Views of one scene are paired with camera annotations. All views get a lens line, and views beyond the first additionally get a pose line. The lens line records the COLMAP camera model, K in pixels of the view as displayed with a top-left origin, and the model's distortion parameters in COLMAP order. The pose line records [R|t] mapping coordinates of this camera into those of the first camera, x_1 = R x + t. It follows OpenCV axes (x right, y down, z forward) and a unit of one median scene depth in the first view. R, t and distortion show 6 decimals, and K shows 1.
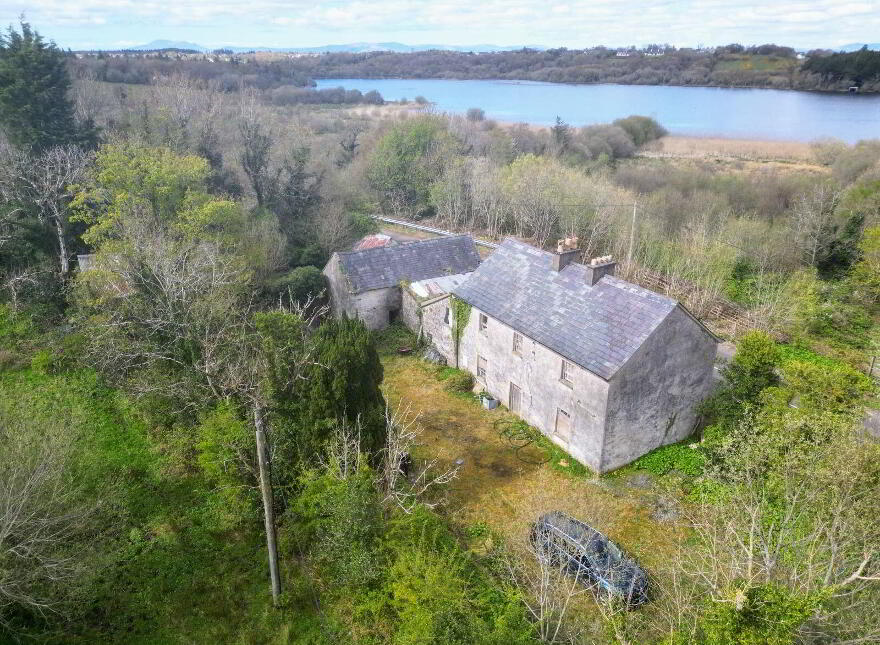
lens RADIAL K [[634.5, 0, 440.0], [0, 634.5, 322.5], [0, 0, 1]] dist [0.059058, -0.051356]
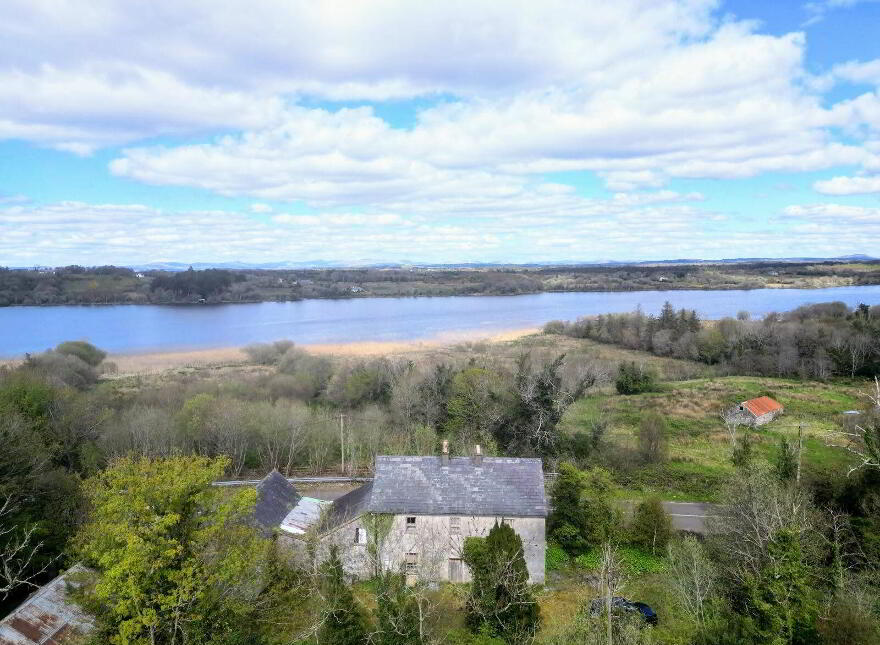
lens RADIAL K [[629.6, 0, 449.9], [0, 629.6, 320.1], [0, 0, 1]] dist [0.004325, 0.008744]
pose [[0.556535, -0.076598, 0.827285, -0.698214], [0.328250, 0.935002, -0.134251, -0.144285], [-0.763230, 0.346272, 0.545505, 0.097440]]
